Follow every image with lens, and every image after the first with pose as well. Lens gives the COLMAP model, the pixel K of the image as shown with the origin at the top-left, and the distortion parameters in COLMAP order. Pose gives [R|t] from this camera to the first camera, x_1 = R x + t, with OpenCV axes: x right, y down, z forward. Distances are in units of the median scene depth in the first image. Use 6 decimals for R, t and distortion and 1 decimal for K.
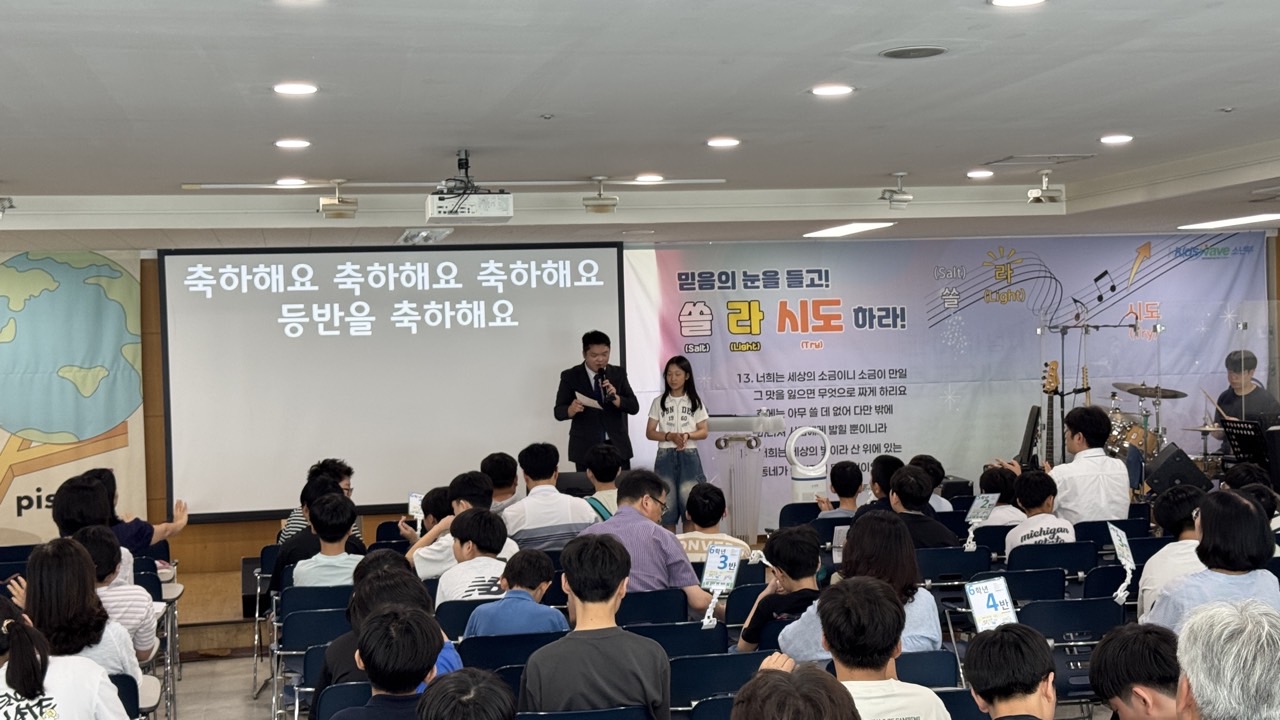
lens RADIAL K [[1796.8, 0, 666.2], [0, 1796.8, 368.3], [0, 0, 1]] dist [0.155153, 0.000000]
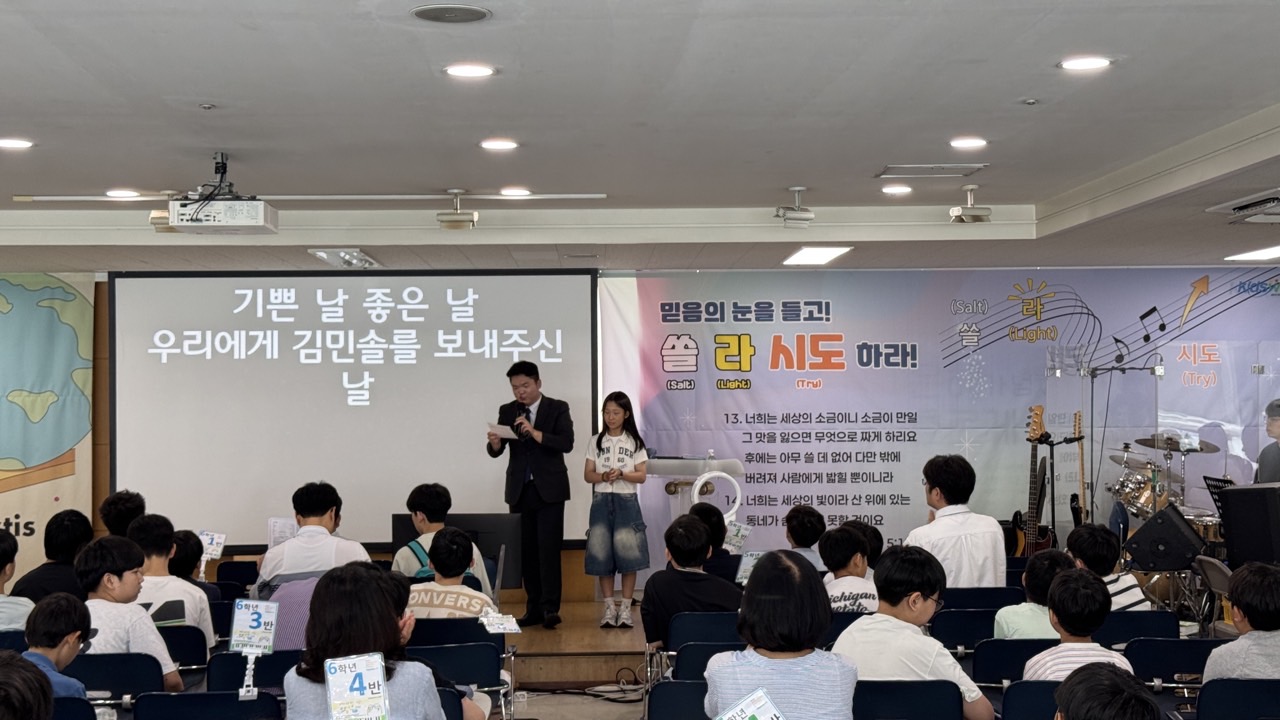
lens RADIAL K [[1796.8, 0, 659.7], [0, 1796.8, 360.6], [0, 0, 1]] dist [0.155153, 0.000000]
pose [[0.985124, 0.016564, -0.171044, 0.164388], [-0.021742, 0.999359, -0.028442, 0.002895], [0.170463, 0.031738, 0.984853, 0.088491]]
